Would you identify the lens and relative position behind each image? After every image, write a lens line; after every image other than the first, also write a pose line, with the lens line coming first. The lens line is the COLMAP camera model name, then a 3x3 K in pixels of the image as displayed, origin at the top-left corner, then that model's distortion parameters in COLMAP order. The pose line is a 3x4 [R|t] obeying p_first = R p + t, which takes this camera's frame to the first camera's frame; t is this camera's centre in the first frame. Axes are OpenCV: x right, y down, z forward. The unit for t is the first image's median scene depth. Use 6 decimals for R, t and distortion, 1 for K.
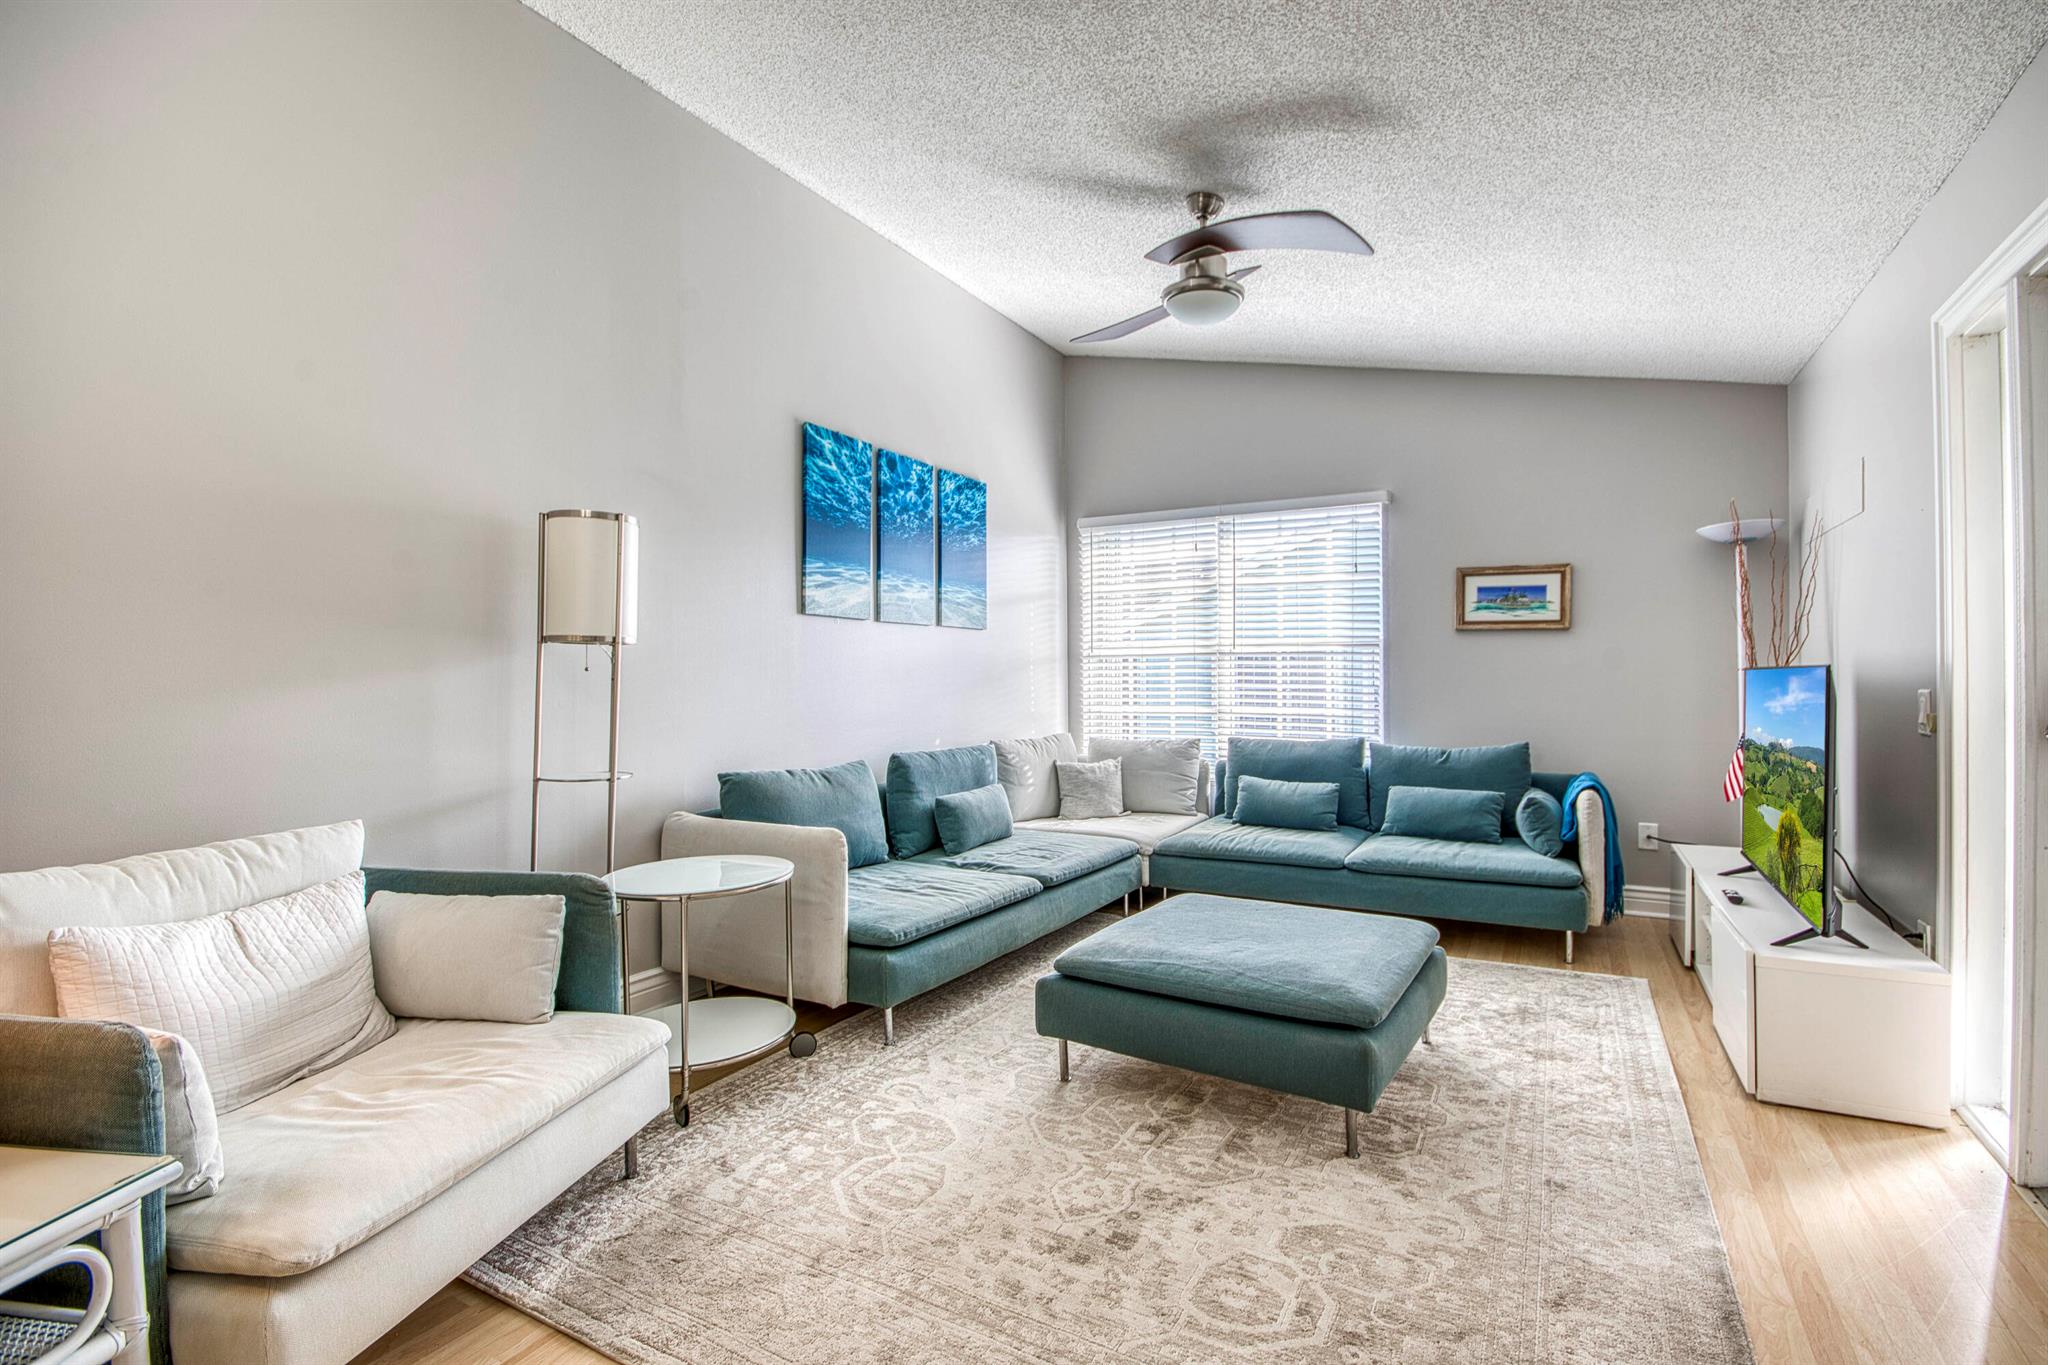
lens RADIAL K [[909.1, 0, 1079.5], [0, 909.1, 682.5], [0, 0, 1]] dist [-0.003530, 0.000019]
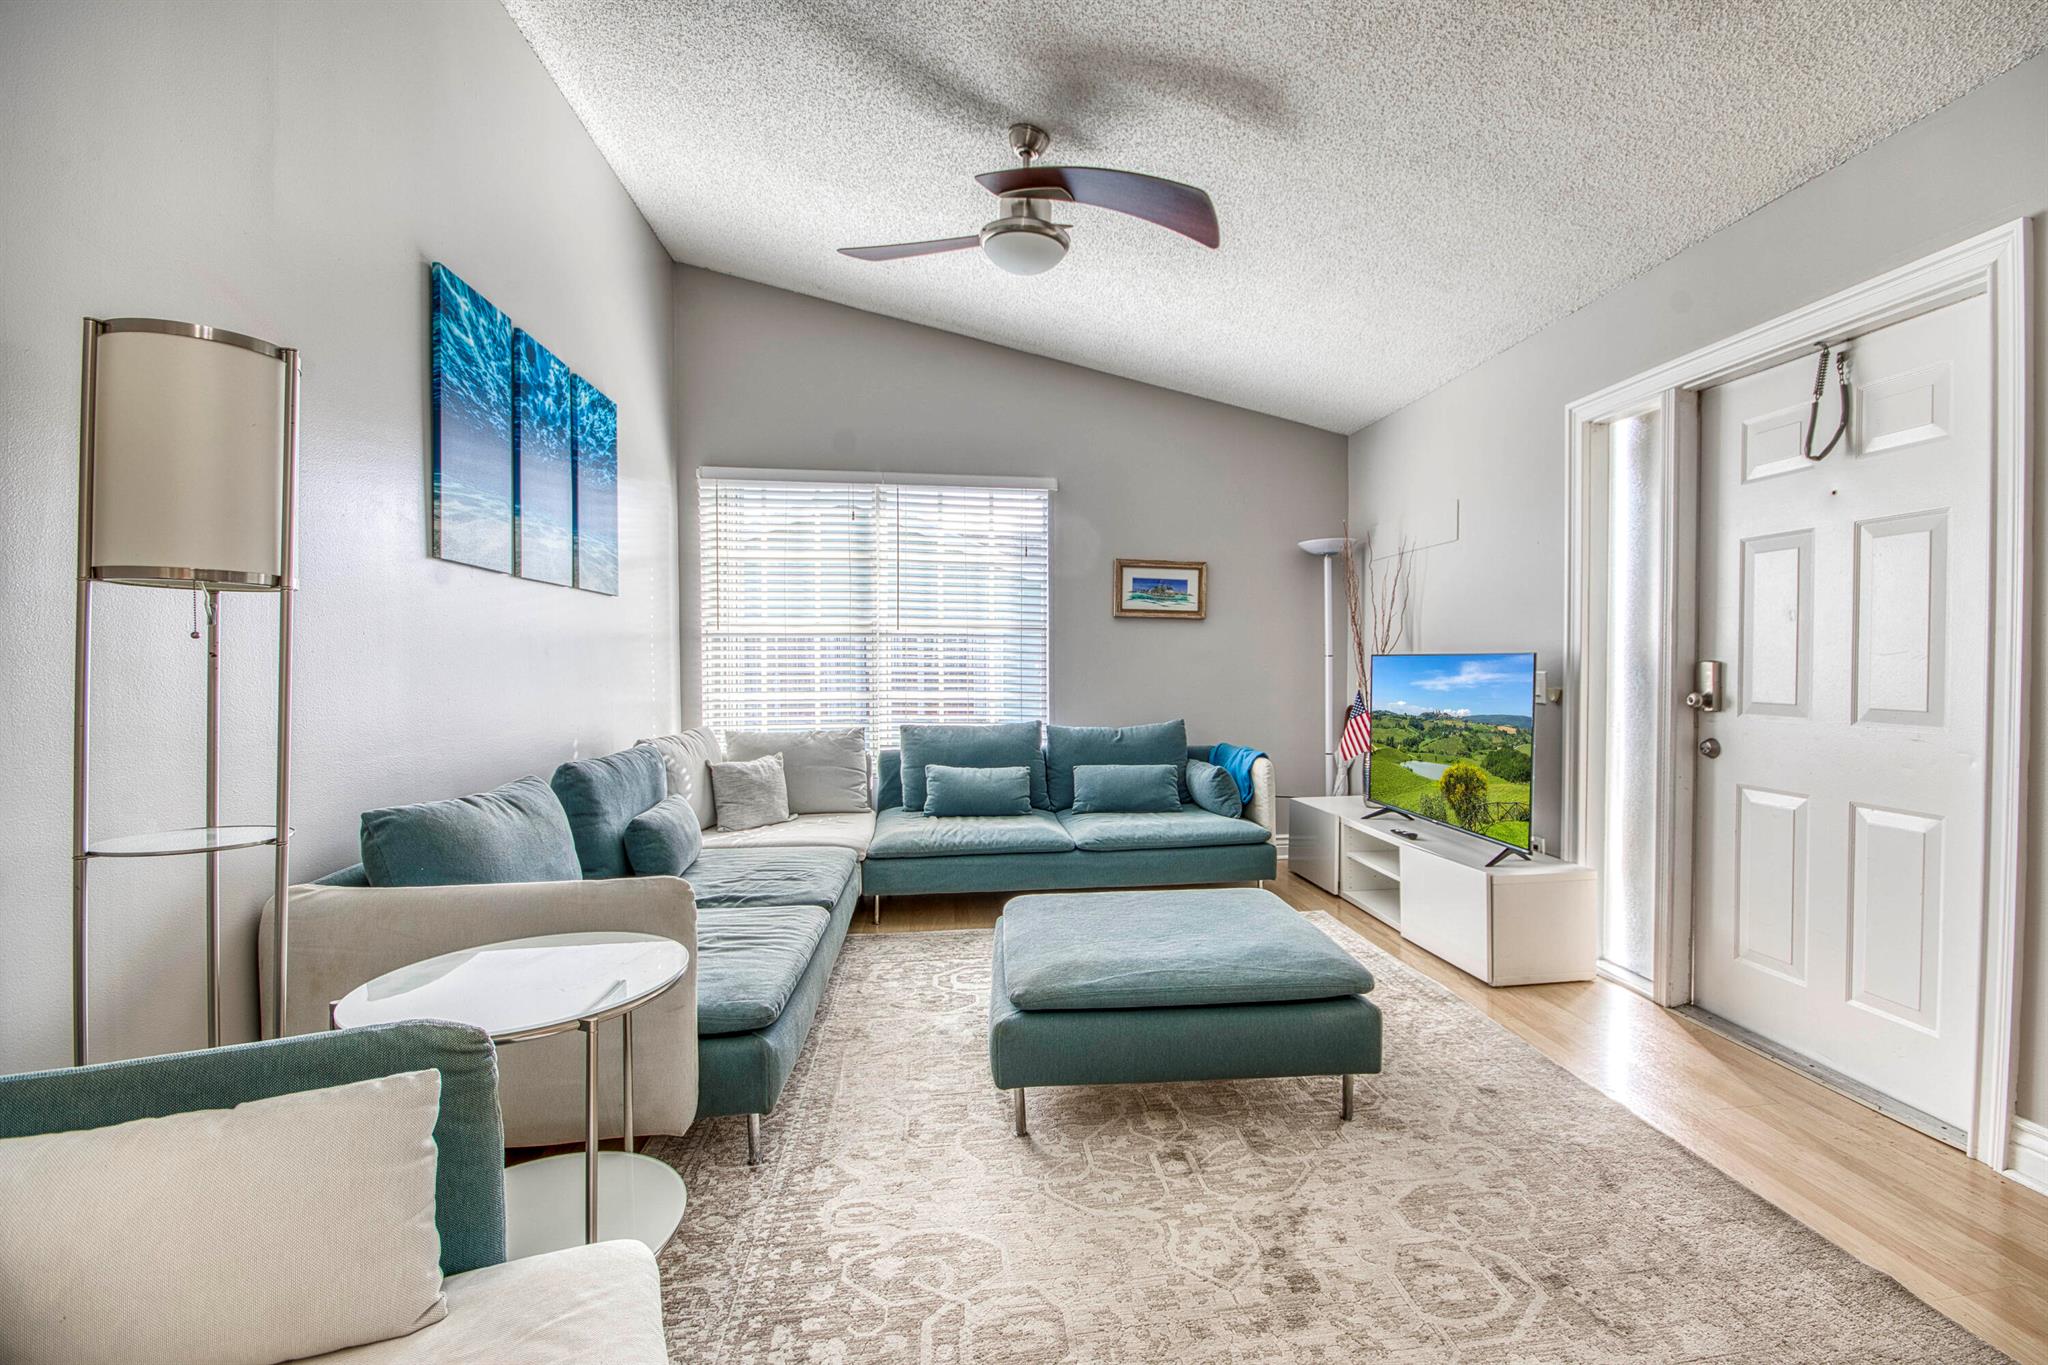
lens RADIAL K [[904.5, 0, 1084.8], [0, 904.5, 684.0], [0, 0, 1]] dist [-0.002736, 0.000258]
pose [[0.804852, -0.009634, 0.593397, -0.277103], [-0.001555, 0.999831, 0.018341, 0.001910], [-0.593473, -0.015684, 0.804701, 0.176952]]
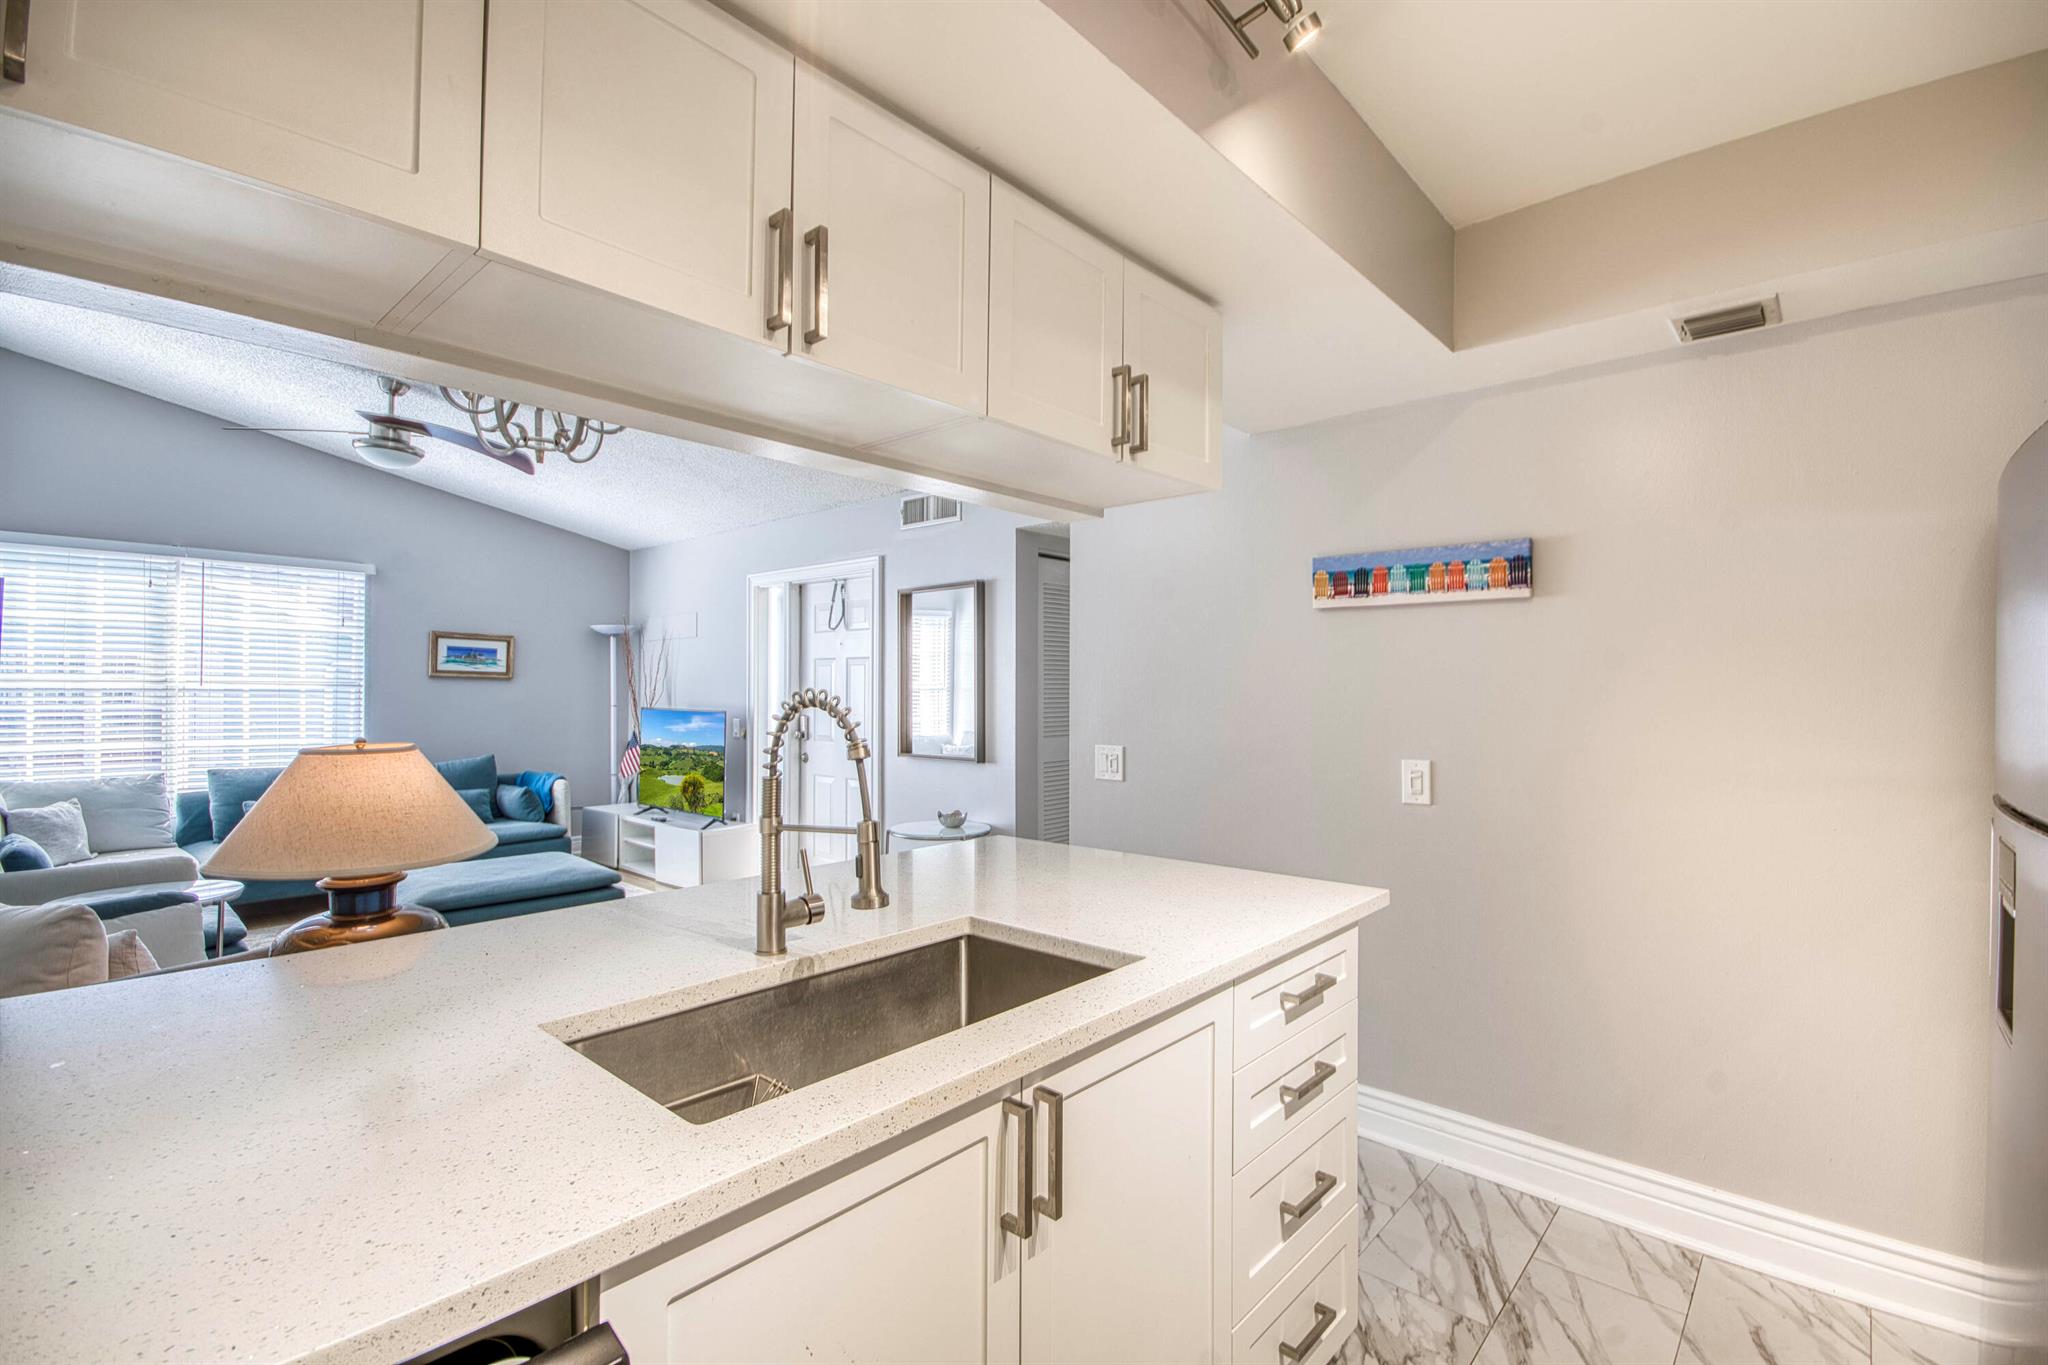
lens RADIAL K [[916.1, 0, 1082.6], [0, 916.1, 690.9], [0, 0, 1]] dist [-0.000878, -0.005510]
pose [[0.224059, 0.007458, 0.974547, -0.779506], [-0.004355, 0.999968, -0.006652, -0.034894], [-0.974566, -0.002754, 0.224084, -0.289182]]
